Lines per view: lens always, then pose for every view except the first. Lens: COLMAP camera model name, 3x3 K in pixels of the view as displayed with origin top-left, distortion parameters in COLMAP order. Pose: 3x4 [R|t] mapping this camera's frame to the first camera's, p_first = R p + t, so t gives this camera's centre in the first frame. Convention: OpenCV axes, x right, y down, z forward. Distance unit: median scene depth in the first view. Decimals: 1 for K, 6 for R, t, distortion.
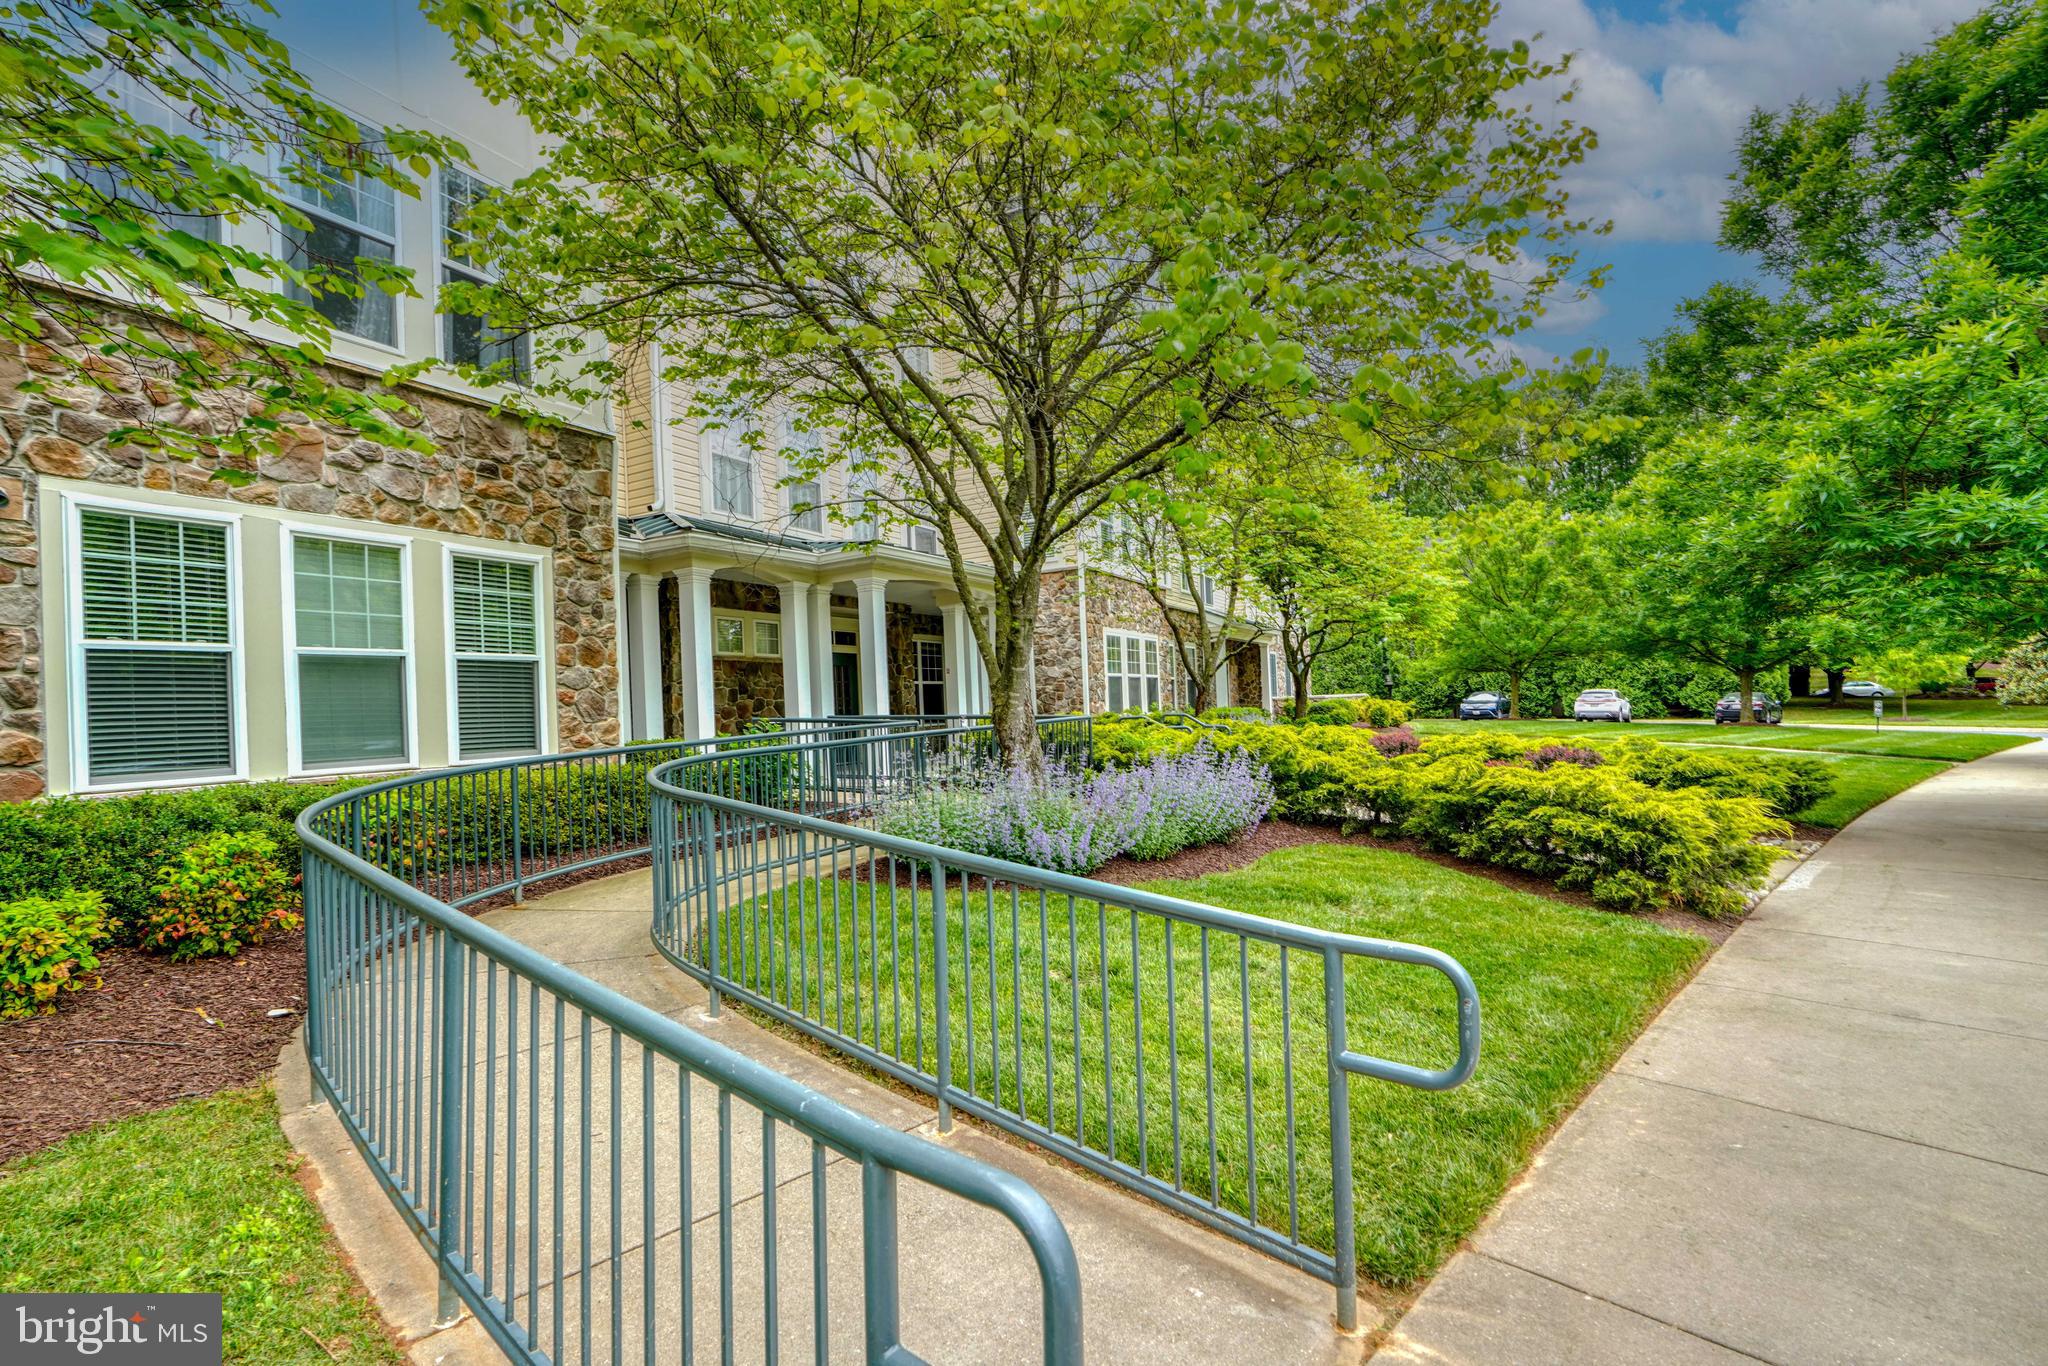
lens RADIAL K [[925.8, 0, 1019.0], [0, 925.8, 691.4], [0, 0, 1]] dist [-0.003129, -0.000435]
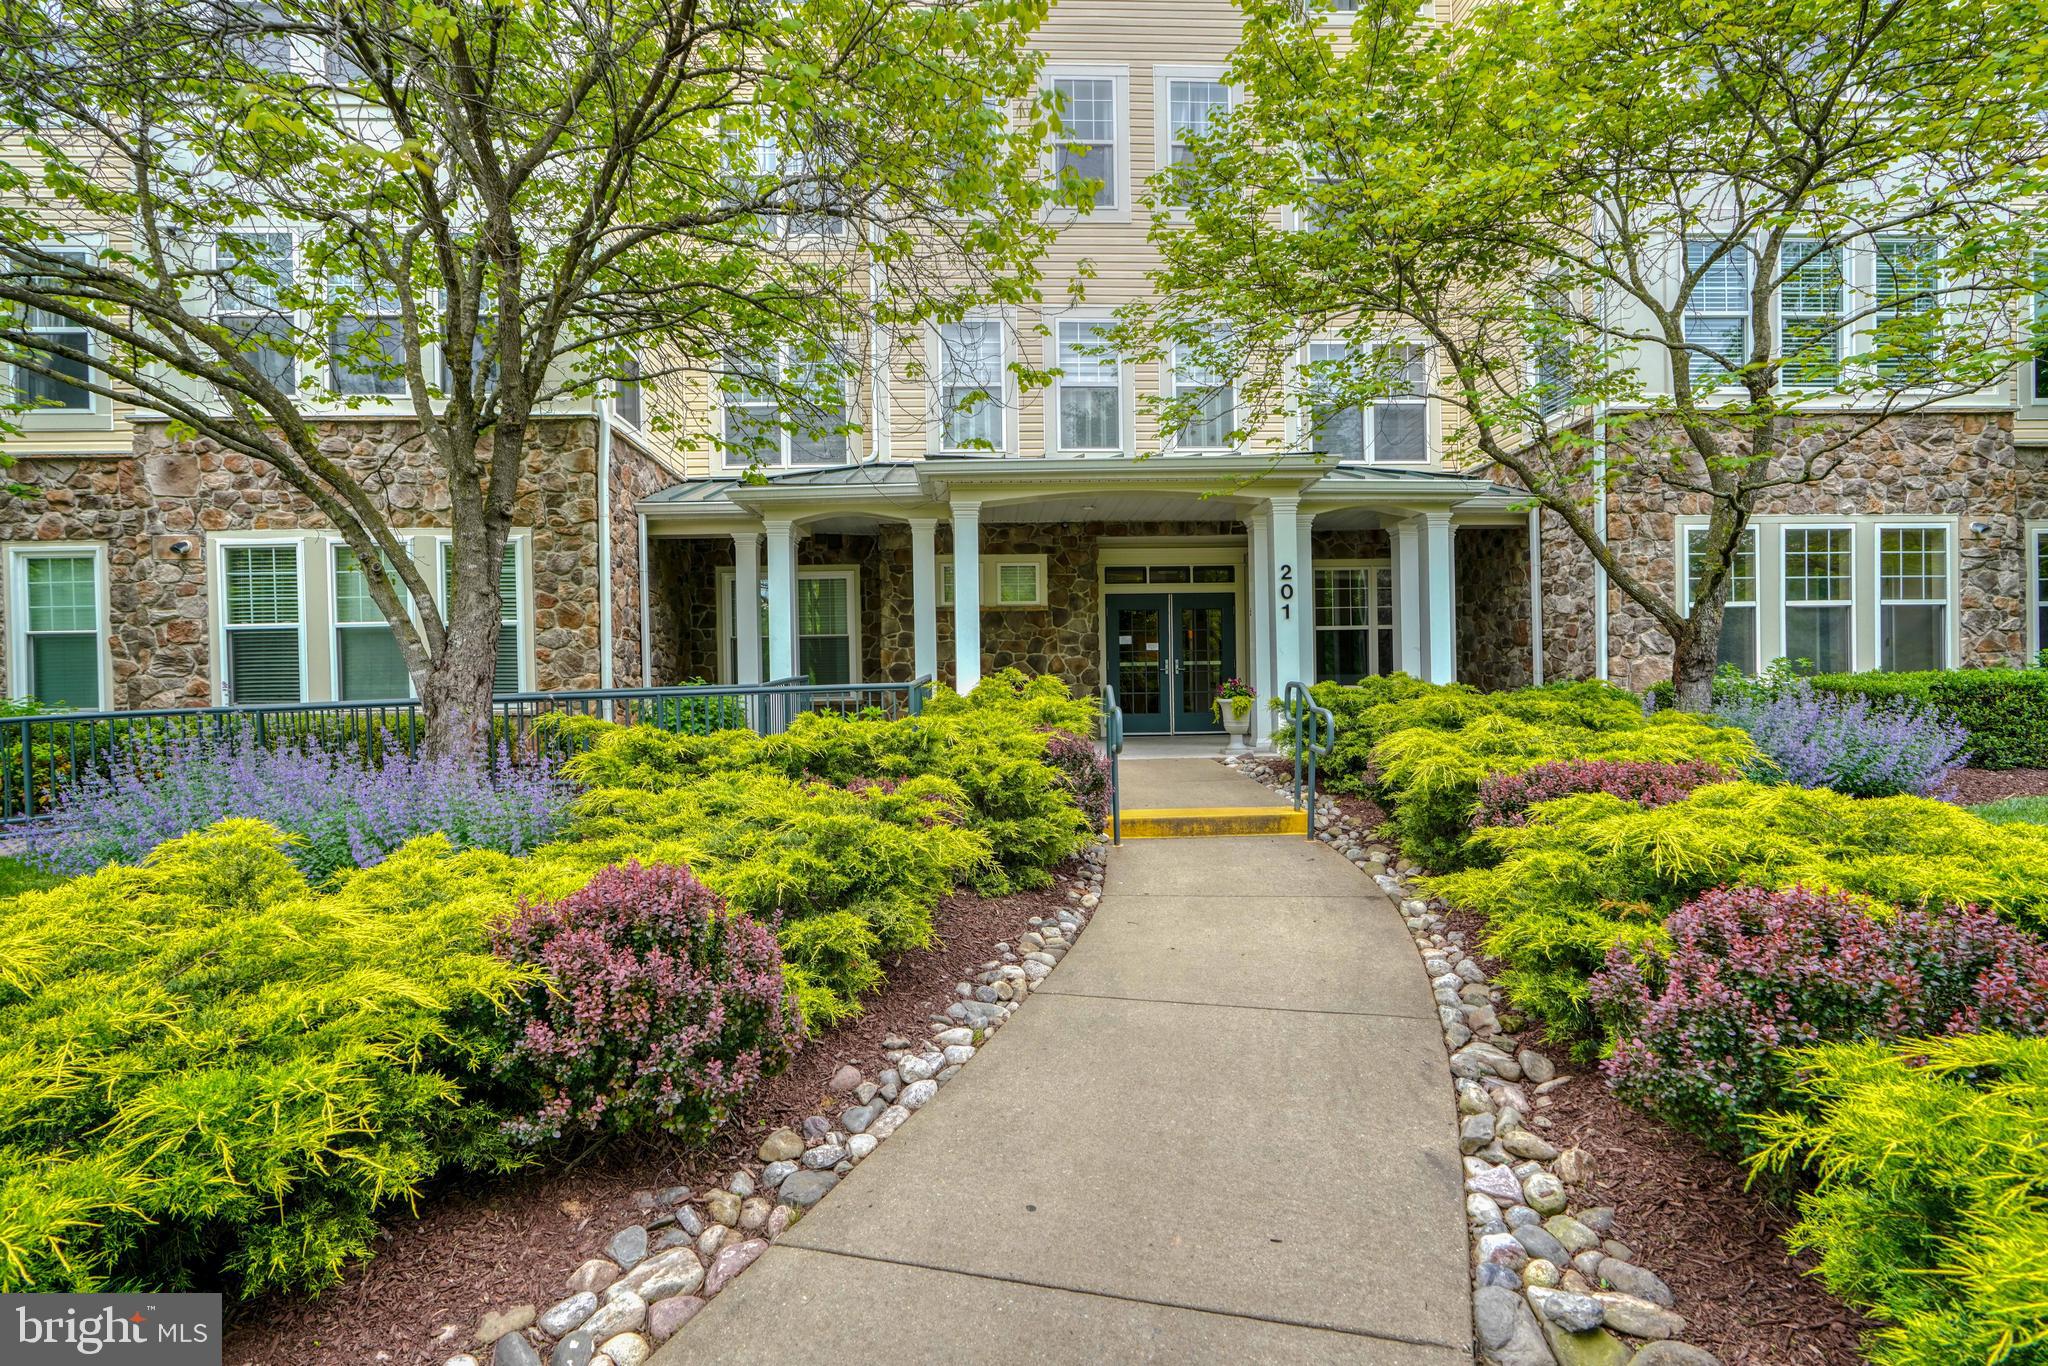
lens RADIAL K [[925.8, 0, 1019.0], [0, 925.8, 691.4], [0, 0, 1]] dist [-0.003129, -0.000435]
pose [[0.511271, 0.029208, -0.858923, 0.823148], [0.012904, 0.999049, 0.041654, 0.010864], [0.859322, -0.032380, 0.510408, 0.937181]]
